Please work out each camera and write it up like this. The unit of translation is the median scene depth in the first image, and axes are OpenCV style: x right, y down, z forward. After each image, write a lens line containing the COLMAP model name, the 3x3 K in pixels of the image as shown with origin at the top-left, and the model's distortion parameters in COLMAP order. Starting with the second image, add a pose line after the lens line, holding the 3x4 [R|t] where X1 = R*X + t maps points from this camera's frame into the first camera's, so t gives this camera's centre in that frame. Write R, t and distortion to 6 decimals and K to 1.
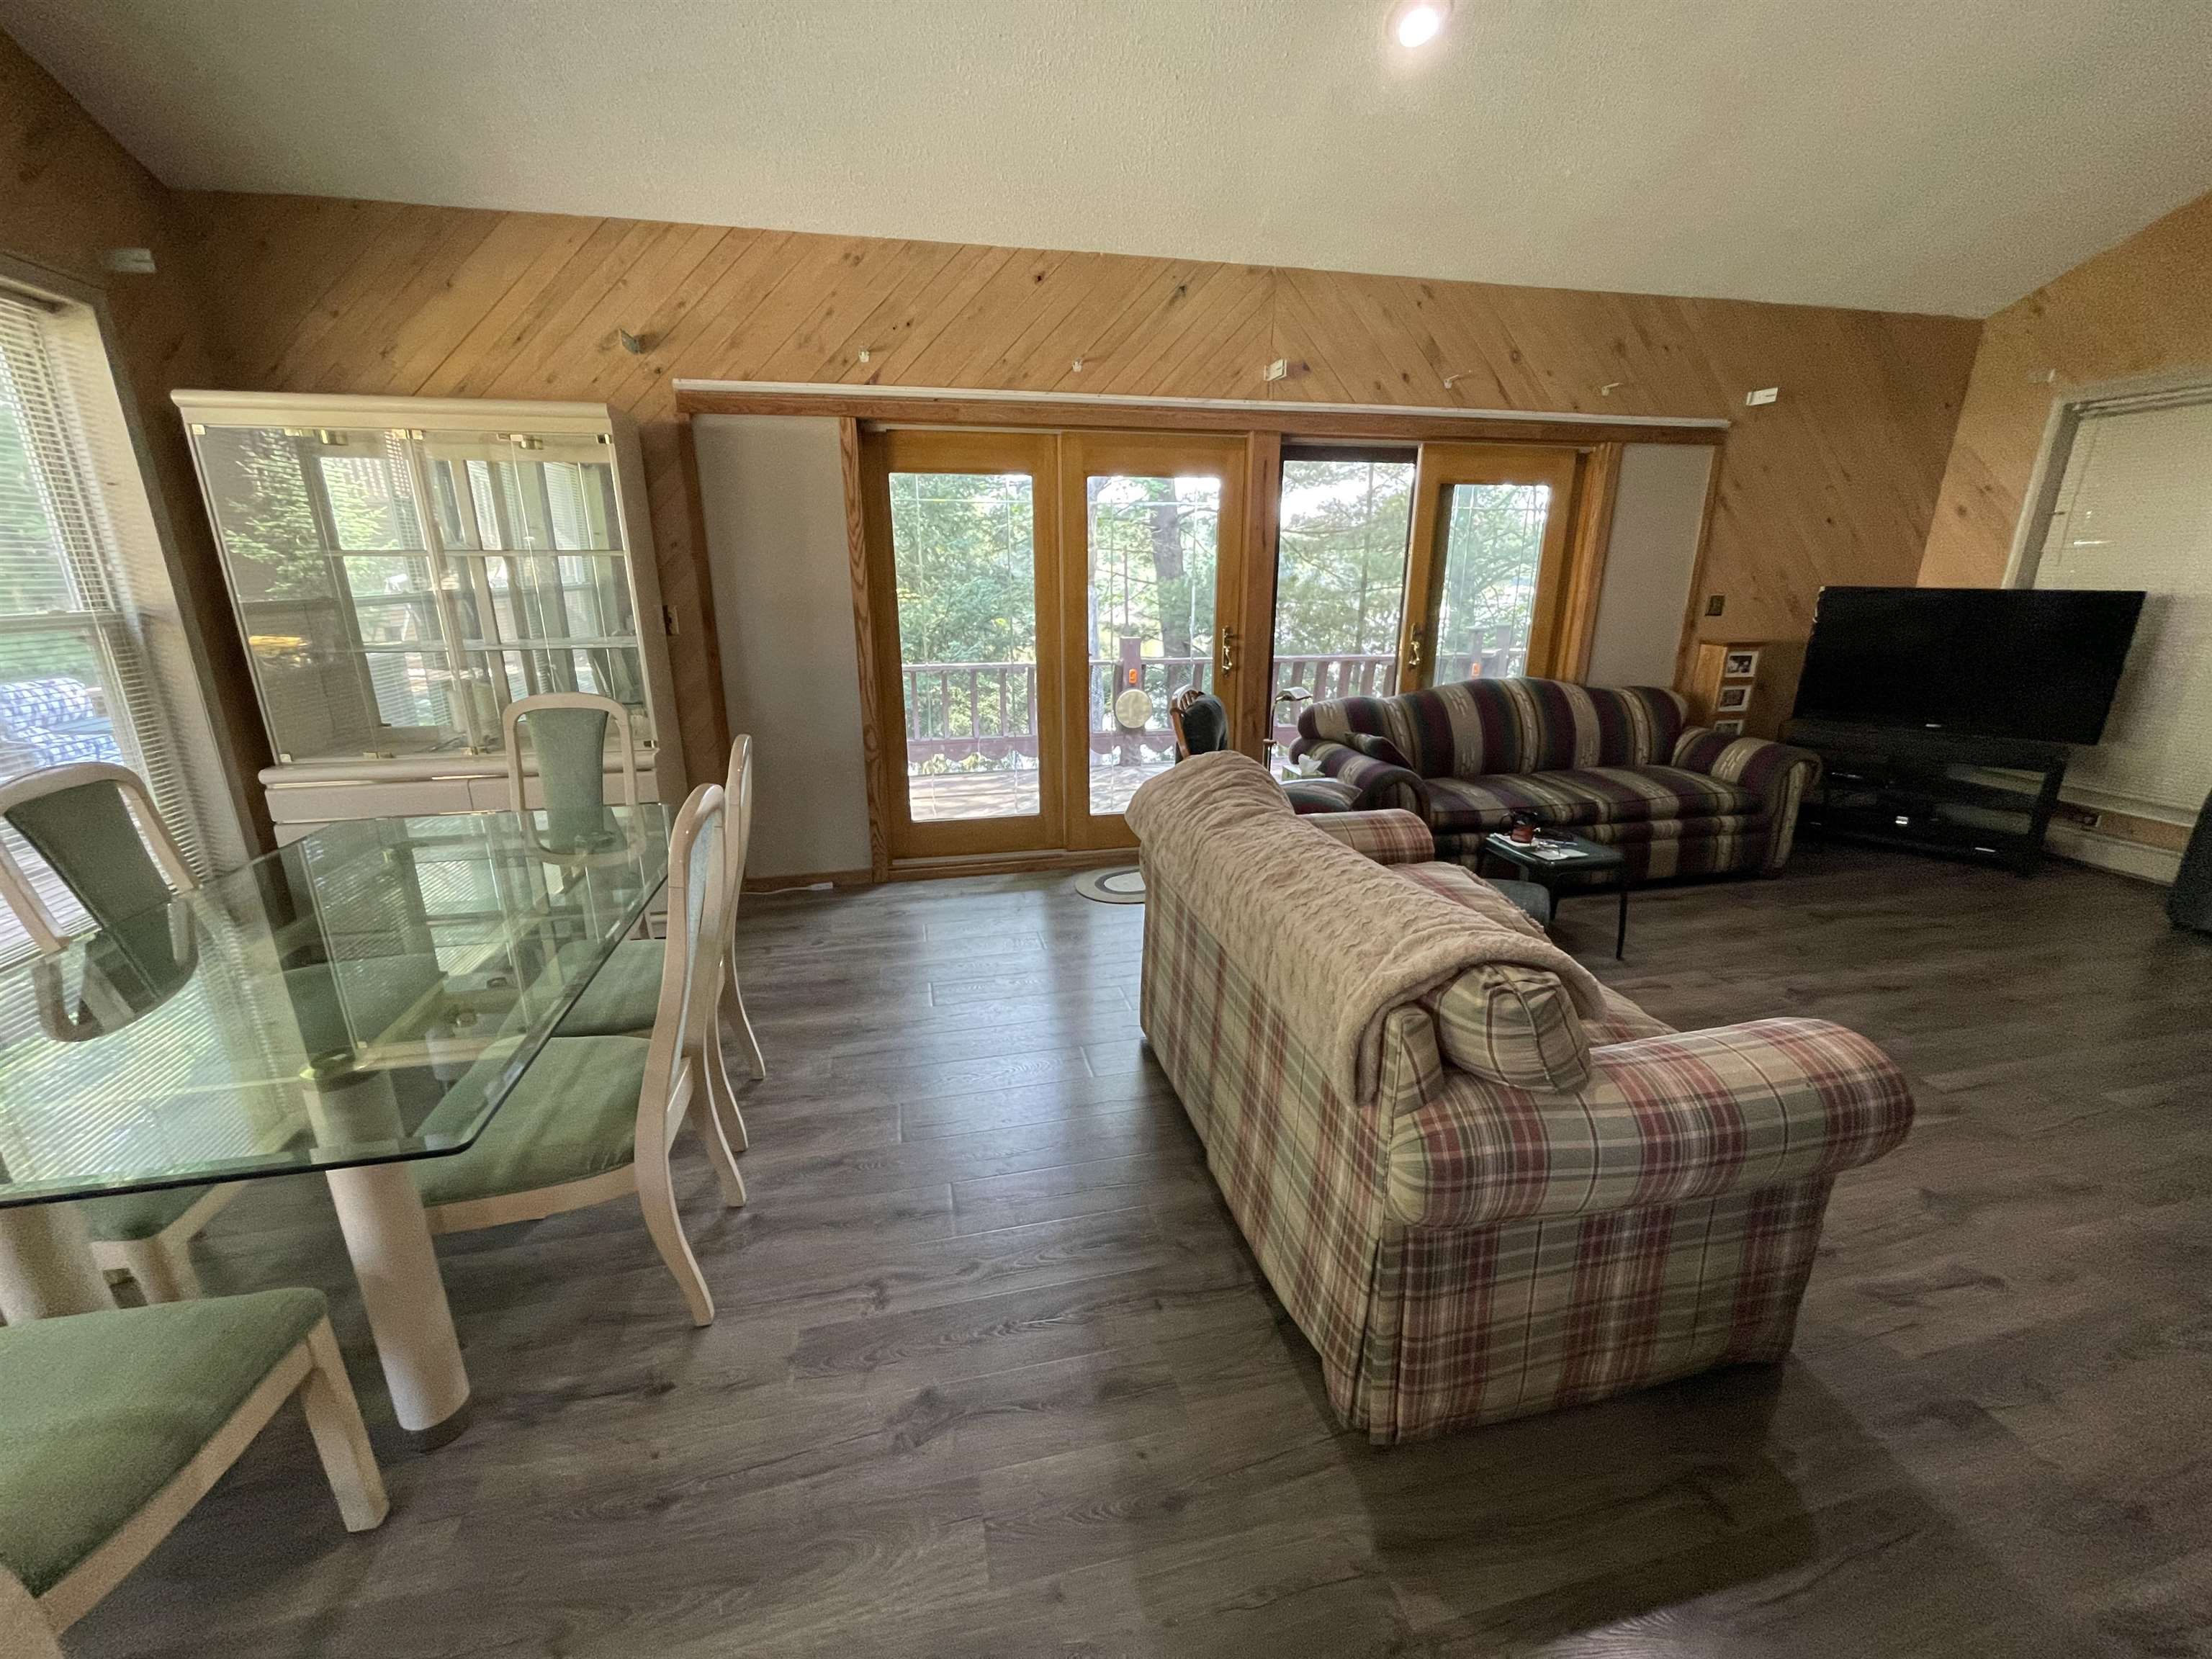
lens RADIAL K [[895.9, 0, 1114.3], [0, 895.9, 833.3], [0, 0, 1]] dist [-0.002779, -0.000208]
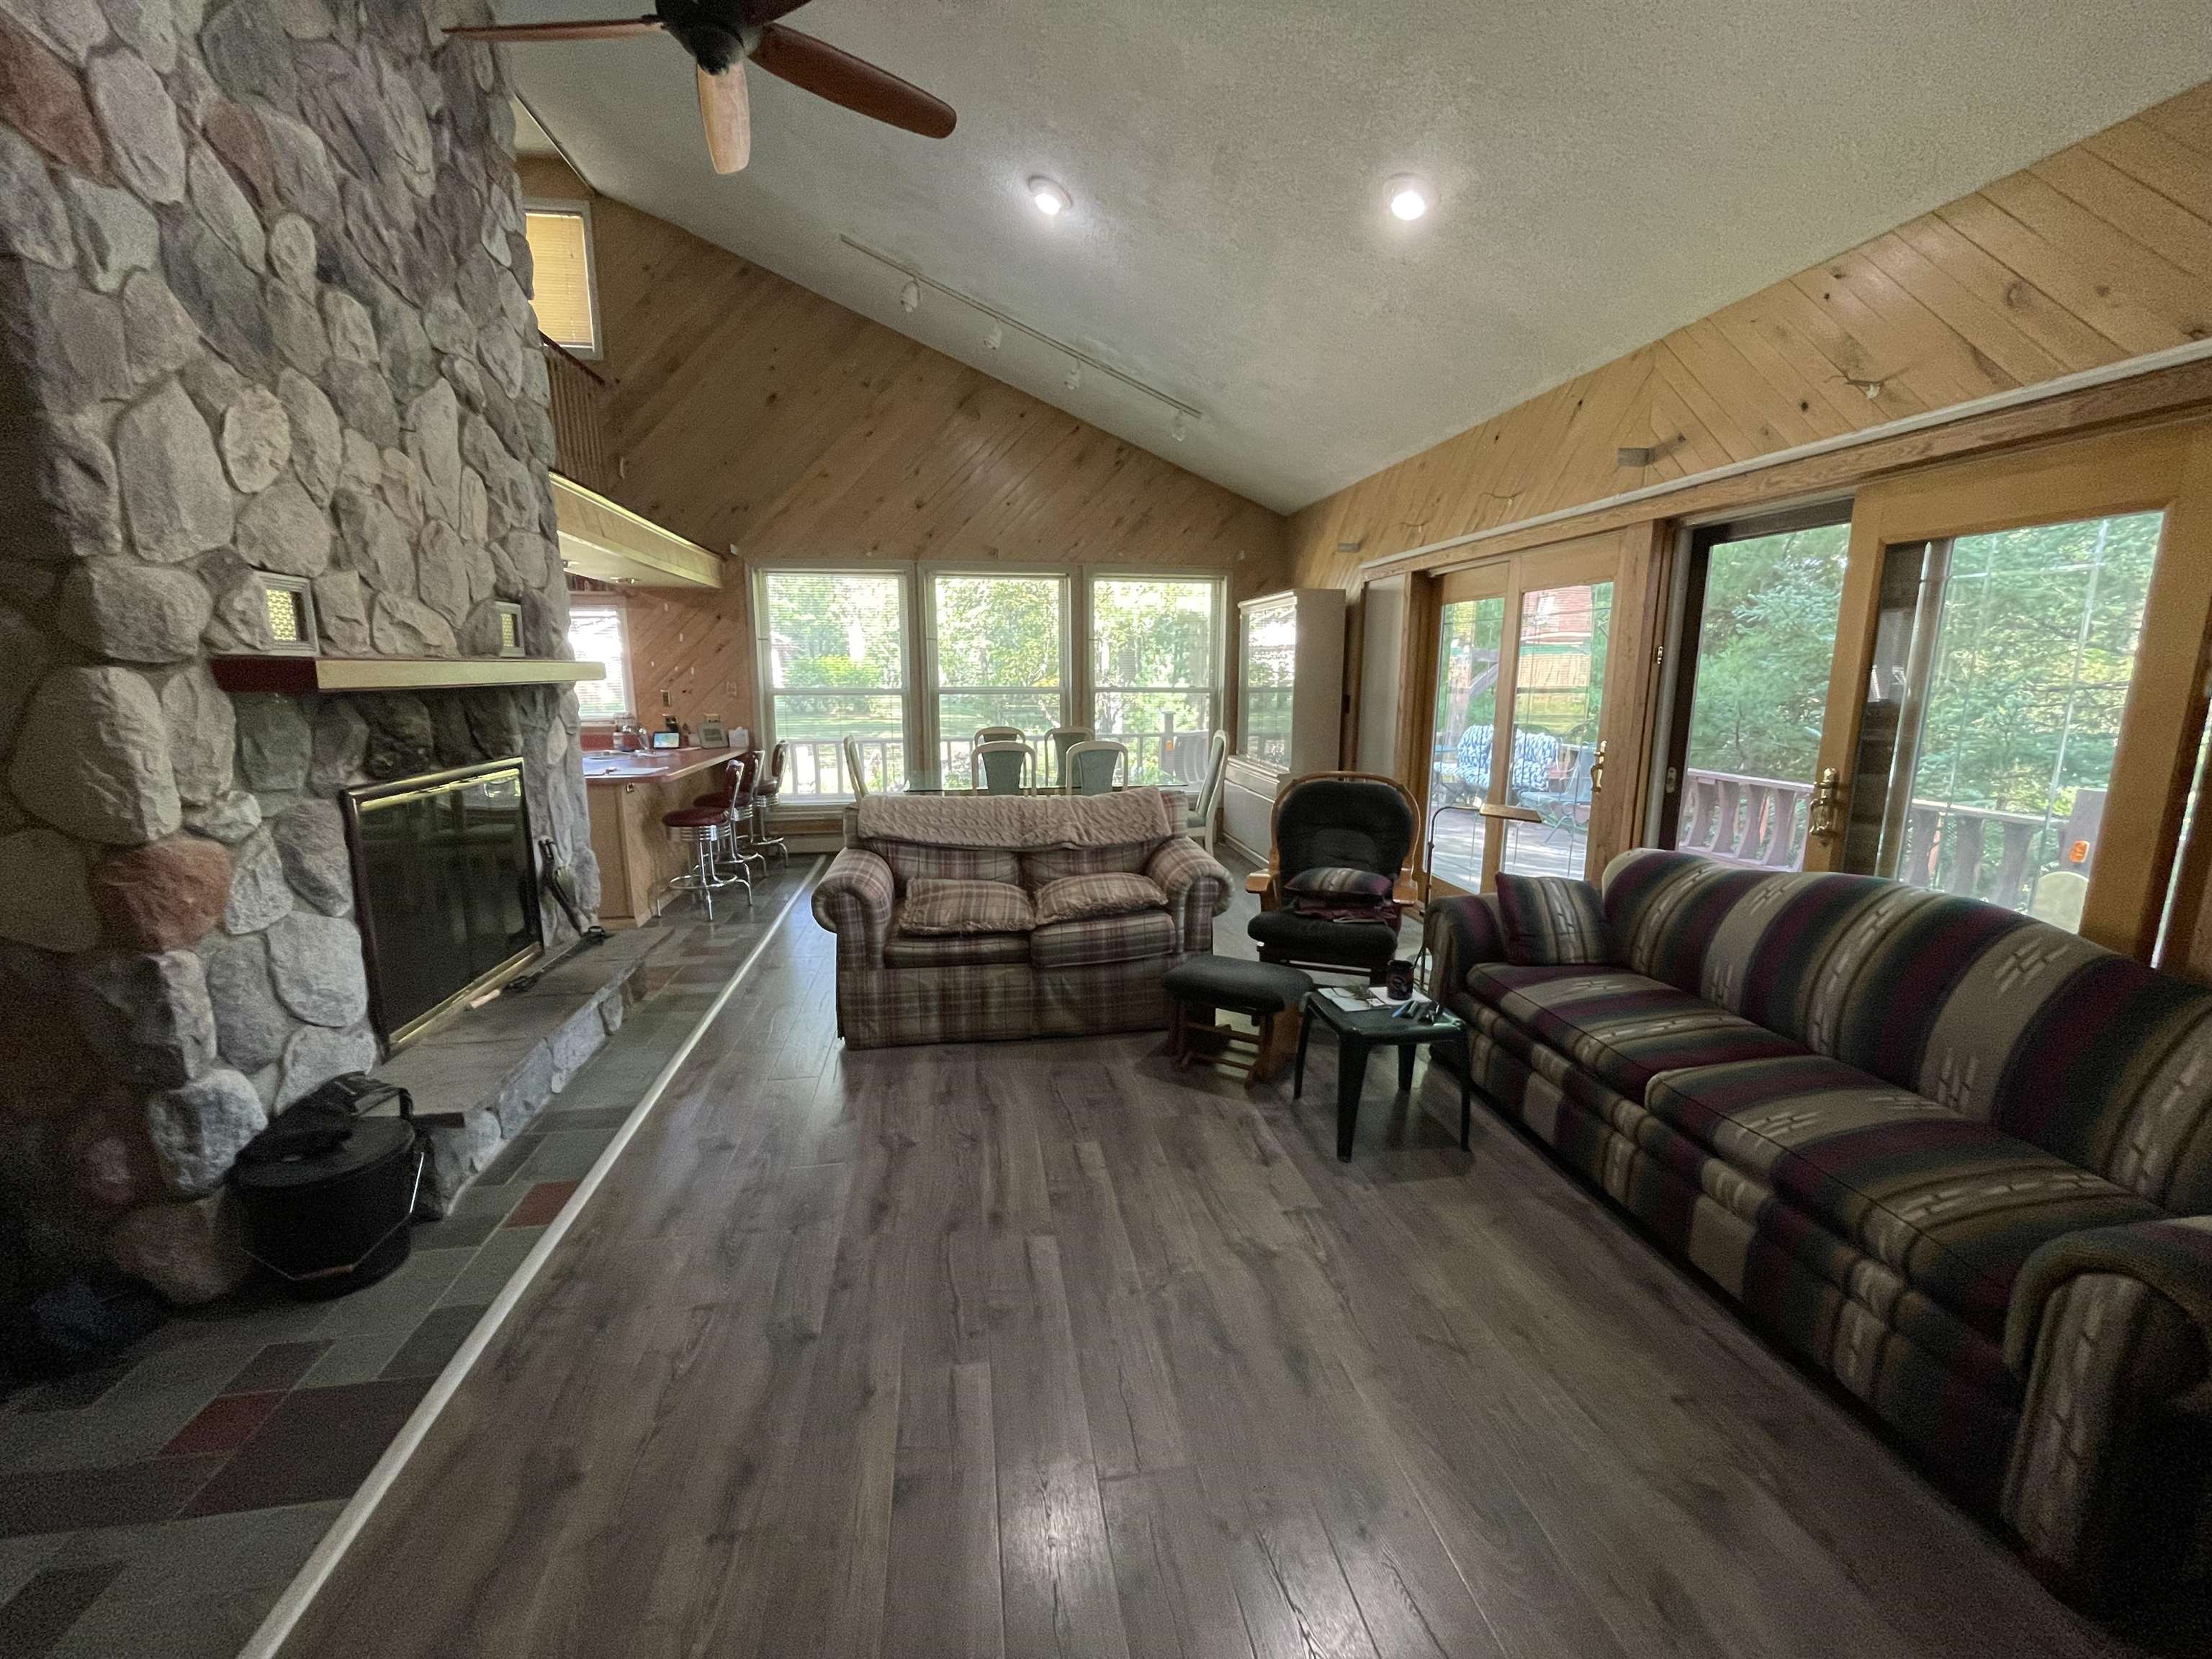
lens RADIAL K [[895.9, 0, 1118.6], [0, 895.9, 839.9], [0, 0, 1]] dist [-0.002779, -0.000208]
pose [[-0.061726, 0.191580, -0.979534, 1.085322], [-0.285458, 0.937022, 0.201254, -0.191189], [0.956401, 0.292039, -0.003151, 0.603709]]
